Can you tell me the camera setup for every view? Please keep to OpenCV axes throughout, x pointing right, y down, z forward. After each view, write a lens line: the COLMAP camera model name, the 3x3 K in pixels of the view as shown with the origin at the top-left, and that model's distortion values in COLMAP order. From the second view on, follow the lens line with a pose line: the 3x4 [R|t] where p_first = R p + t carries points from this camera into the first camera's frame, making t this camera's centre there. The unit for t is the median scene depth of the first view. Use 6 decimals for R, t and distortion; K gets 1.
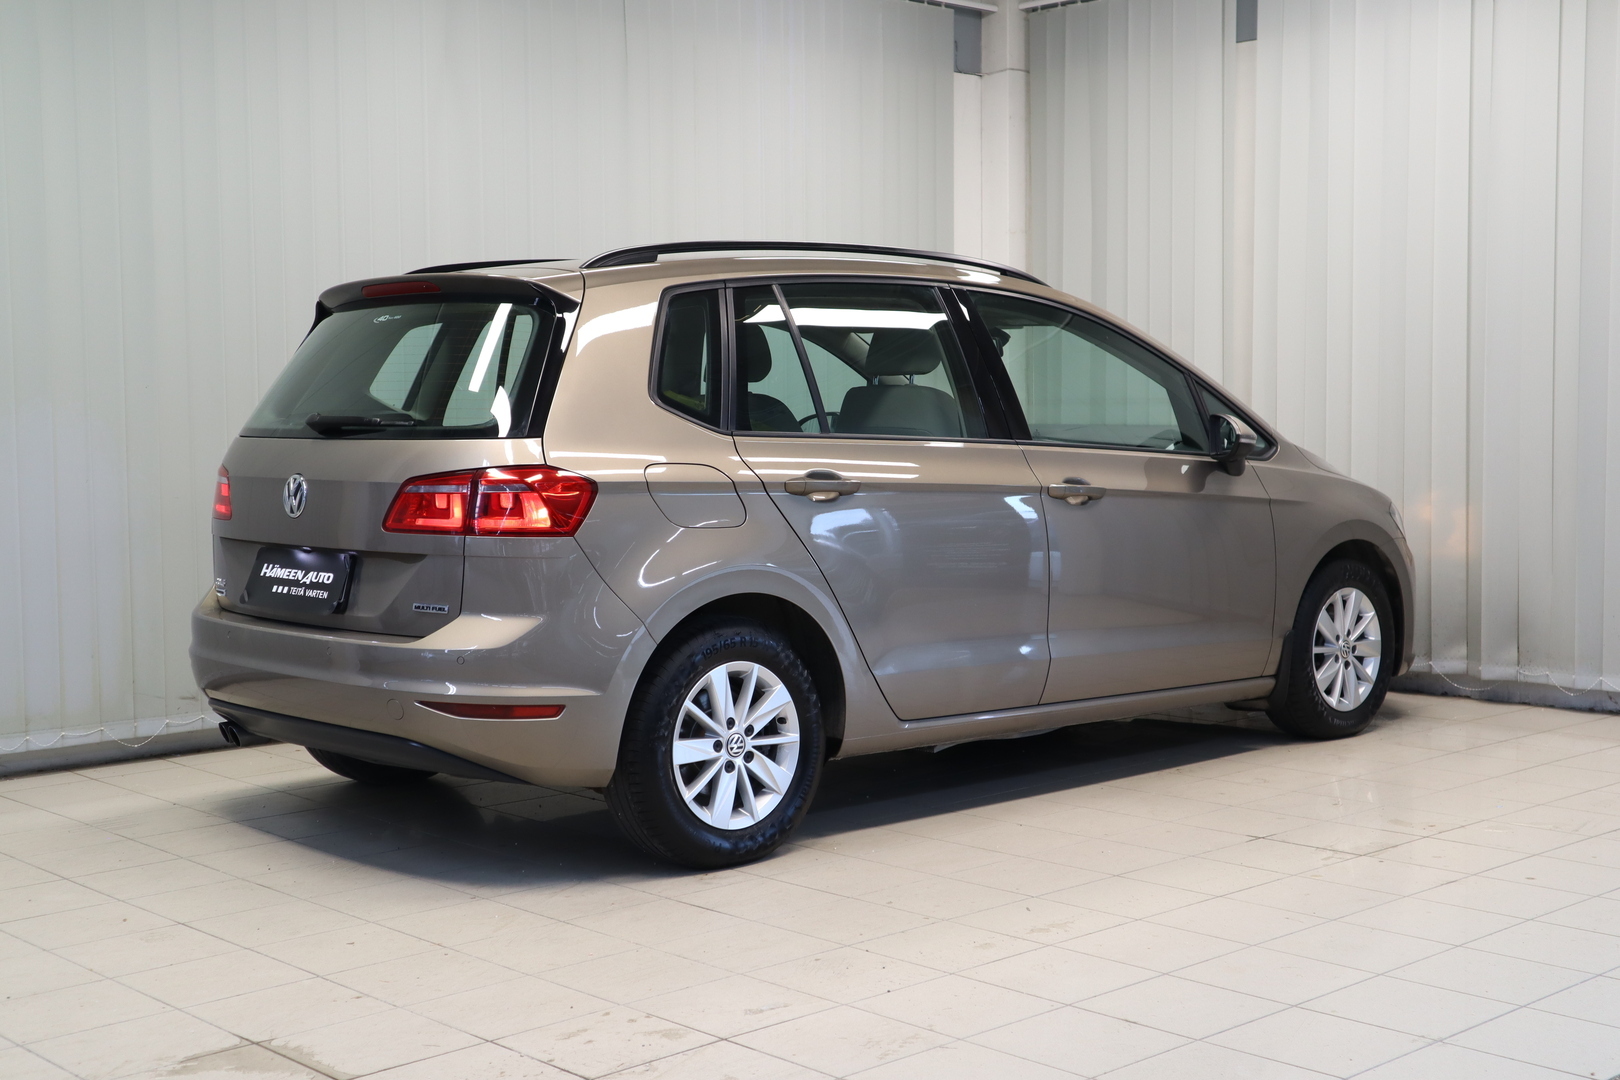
lens RADIAL K [[2097.1, 0, 810.0], [0, 2097.1, 540.0], [0, 0, 1]] dist [0.000683, 0.071552]
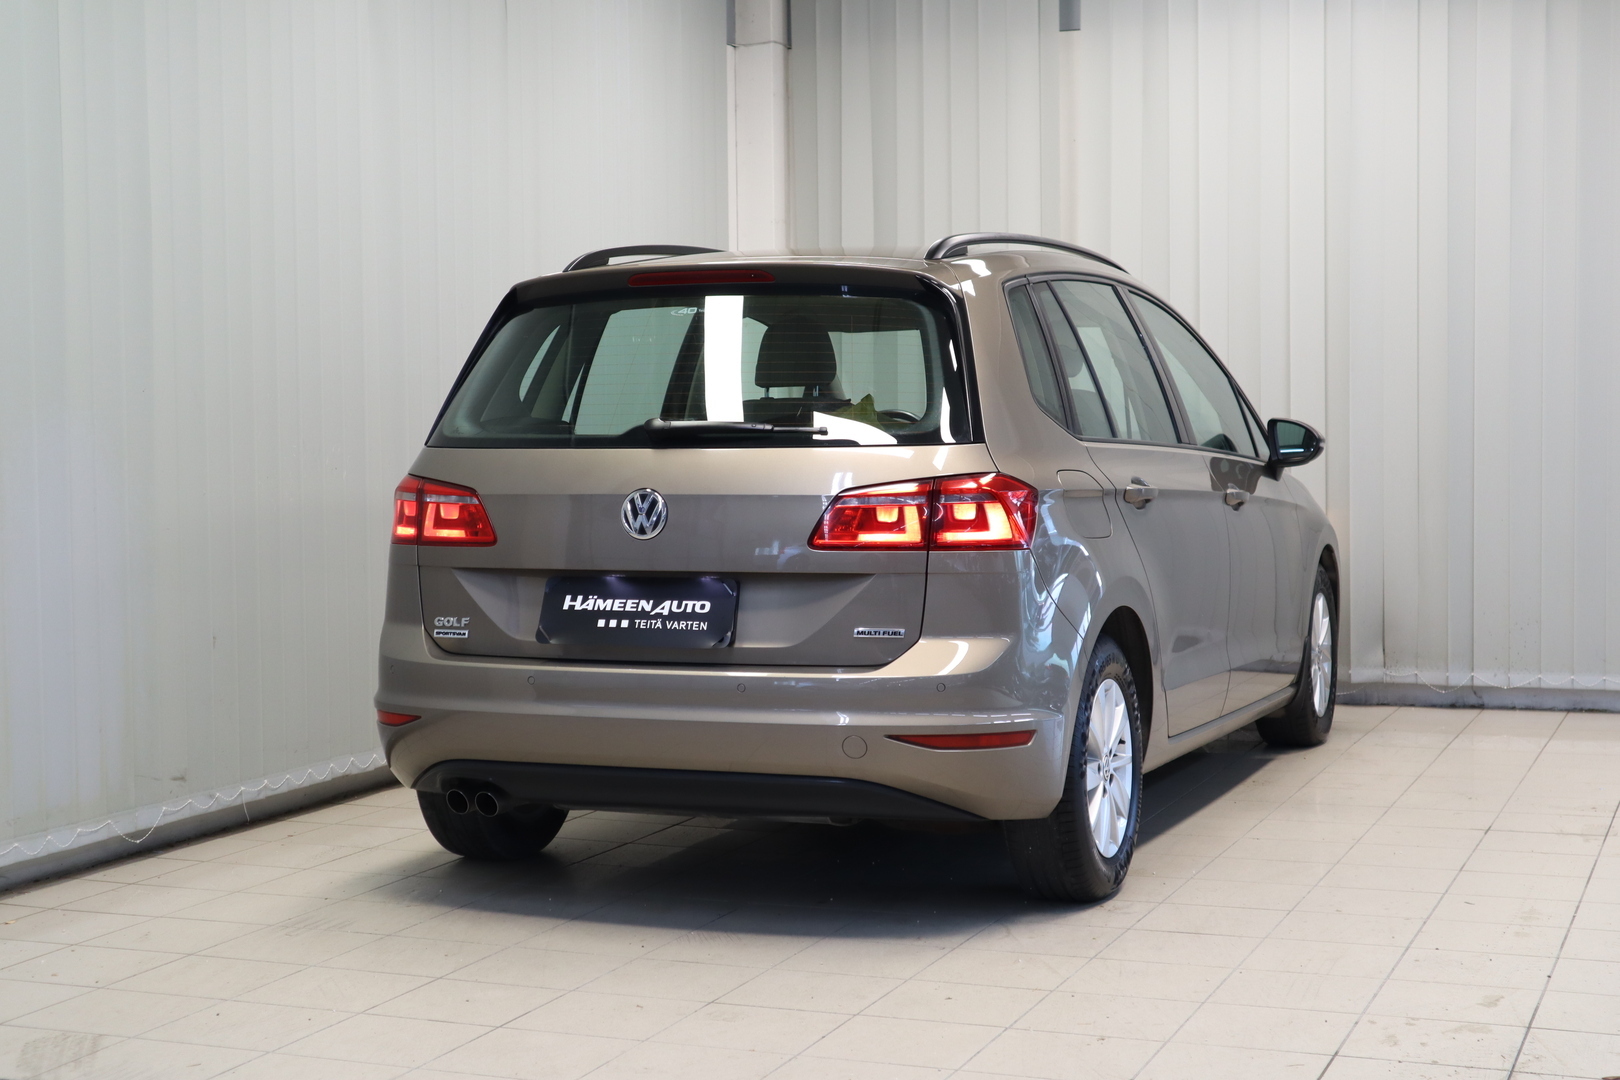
lens RADIAL K [[2518.3, 0, 810.0], [0, 2518.3, 540.0], [0, 0, 1]] dist [-0.023539, 0.001341]
pose [[0.899670, -0.025006, 0.435853, -0.616586], [0.032575, 0.999420, -0.009901, 0.002144], [-0.435353, 0.023105, 0.899963, 0.037611]]
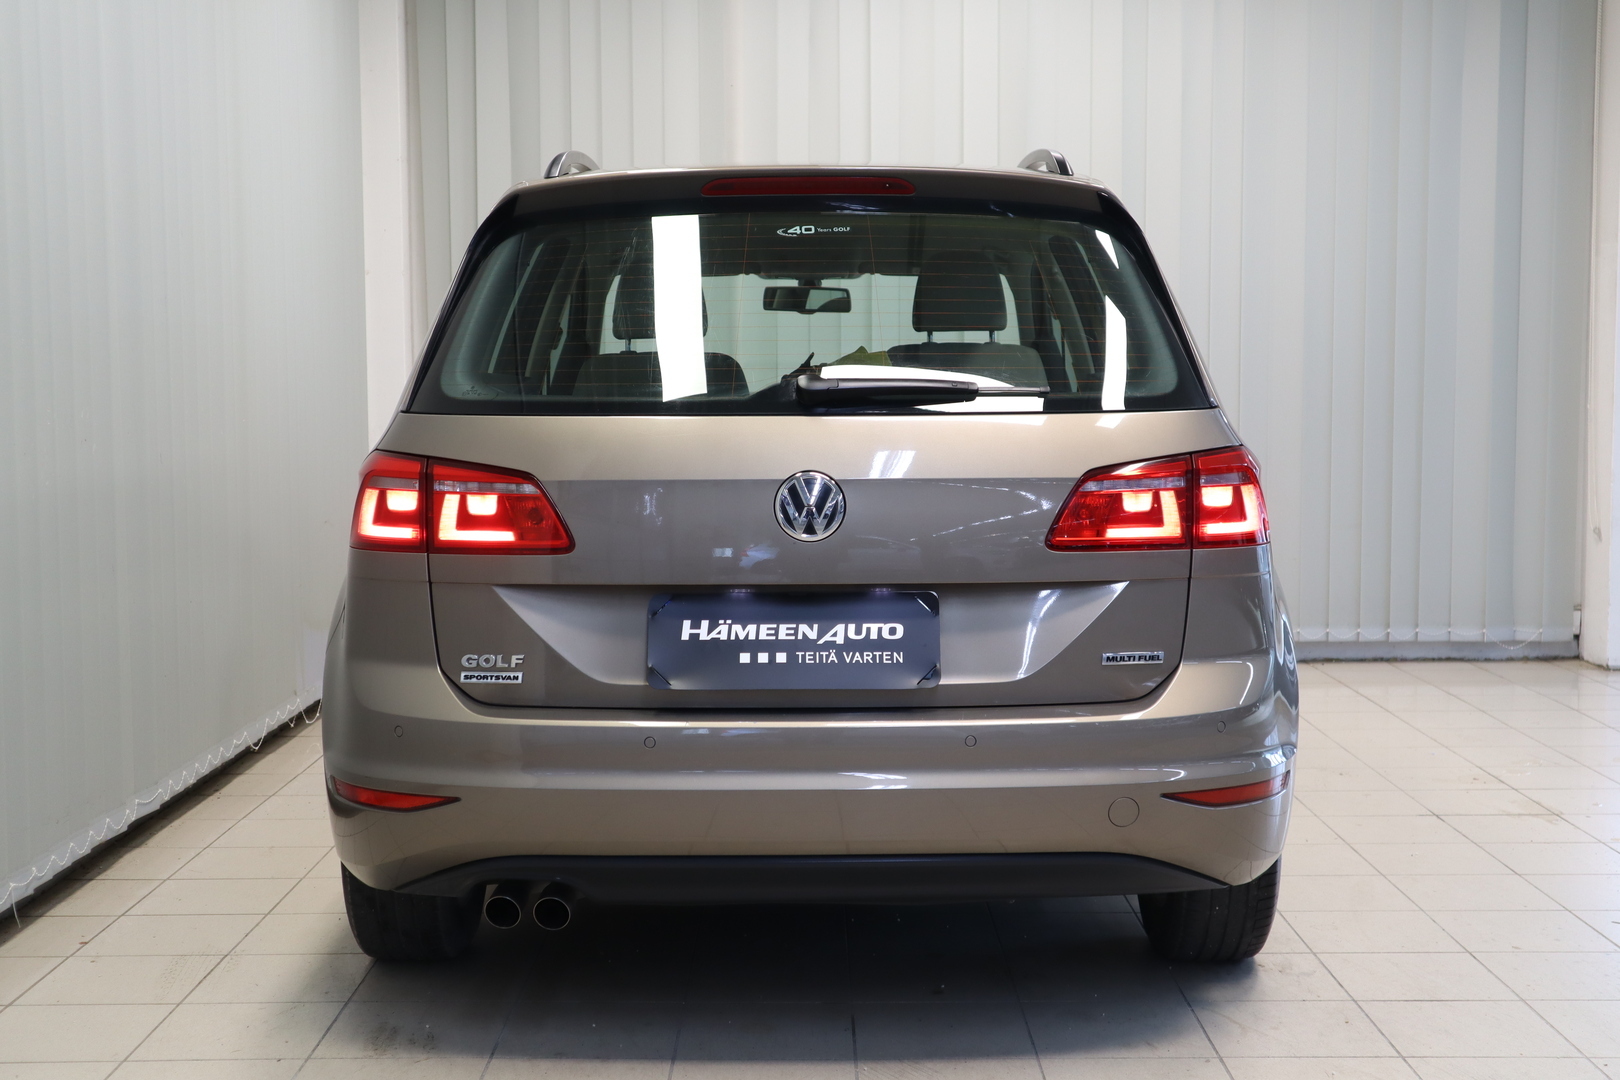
lens RADIAL K [[2113.1, 0, 803.6], [0, 2113.1, 518.6], [0, 0, 1]] dist [0.021981, 0.024251]
pose [[0.683081, -0.047448, 0.728800, -0.684227], [0.048803, 0.998622, 0.019273, -0.028490], [-0.728710, 0.022403, 0.684456, 0.553968]]
